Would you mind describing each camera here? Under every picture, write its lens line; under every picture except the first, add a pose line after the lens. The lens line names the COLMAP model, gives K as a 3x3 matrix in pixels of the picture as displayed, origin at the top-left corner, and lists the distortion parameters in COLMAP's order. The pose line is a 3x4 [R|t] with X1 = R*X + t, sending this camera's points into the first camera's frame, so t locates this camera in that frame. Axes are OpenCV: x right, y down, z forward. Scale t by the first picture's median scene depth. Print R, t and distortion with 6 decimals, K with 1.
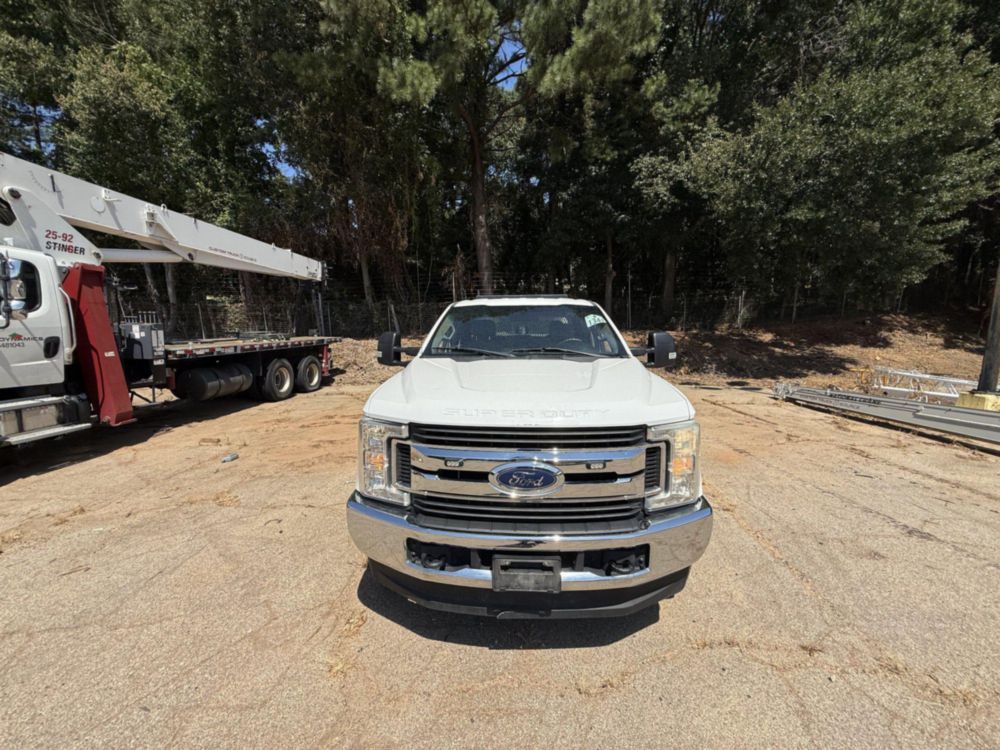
lens RADIAL K [[397.8, 0, 496.1], [0, 397.8, 379.2], [0, 0, 1]] dist [0.002797, -0.000314]
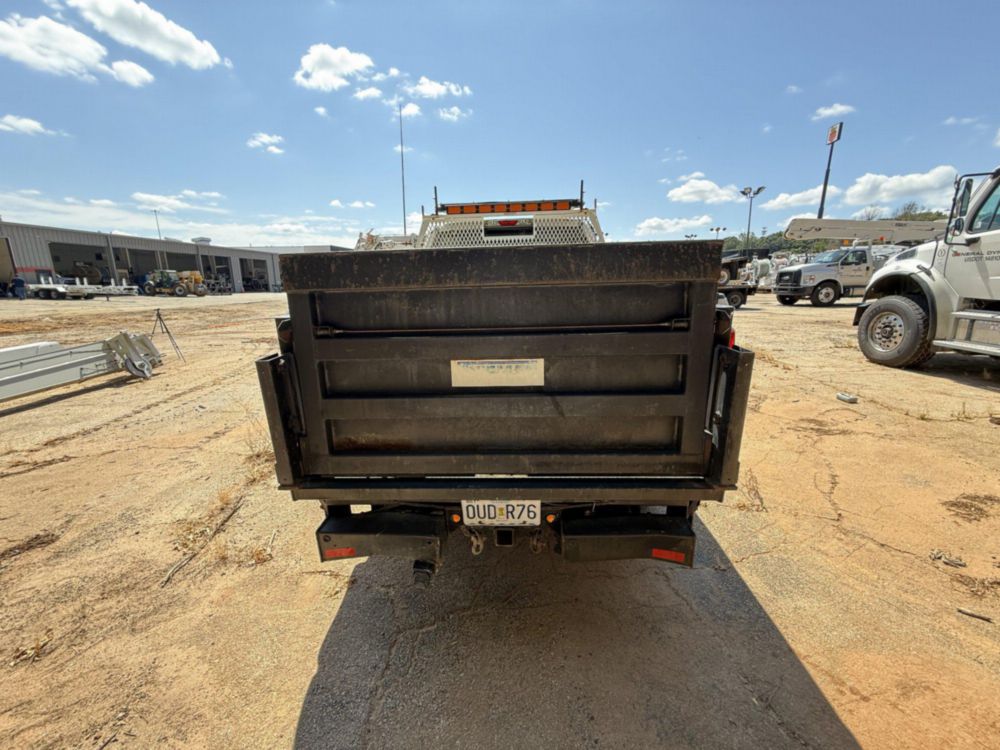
lens RADIAL K [[397.8, 0, 497.7], [0, 397.8, 376.2], [0, 0, 1]] dist [0.002797, -0.000314]
pose [[-0.999485, 0.032098, 0.000370, 0.064627], [0.030036, 0.931112, 0.363494, -0.127225], [0.011323, 0.363318, -0.931596, 1.210493]]
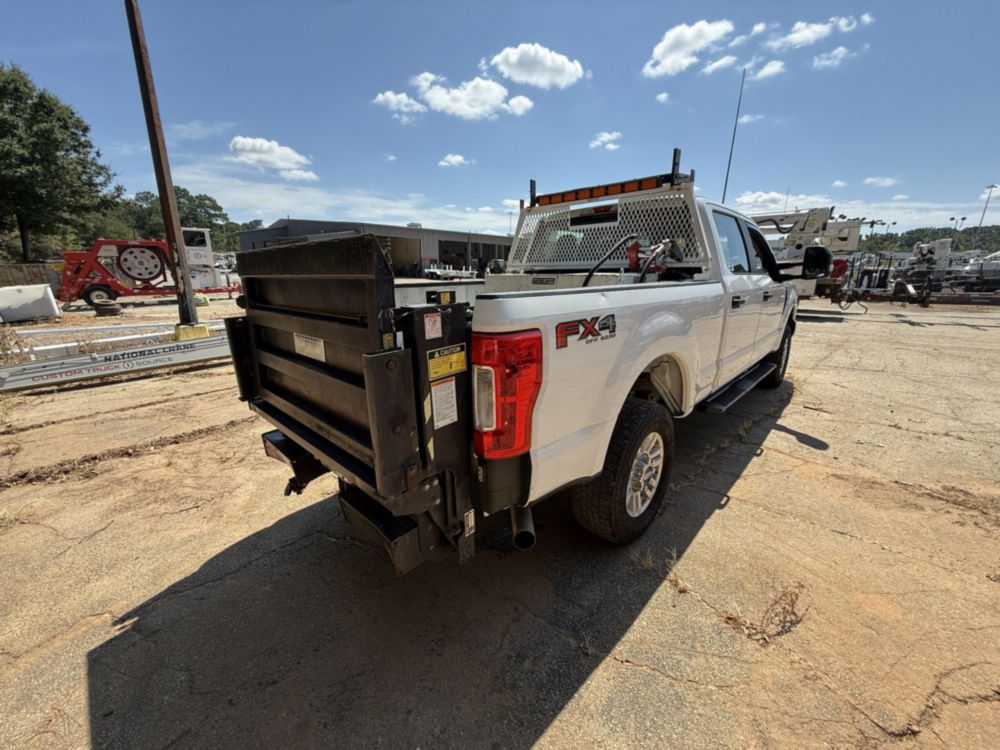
lens RADIAL K [[397.8, 0, 497.2], [0, 397.8, 376.7], [0, 0, 1]] dist [0.002797, -0.000314]
pose [[-0.759120, -0.154125, 0.632442, -0.162010], [0.096229, 0.934321, 0.343197, -0.114217], [-0.643799, 0.321387, -0.694430, 1.135662]]
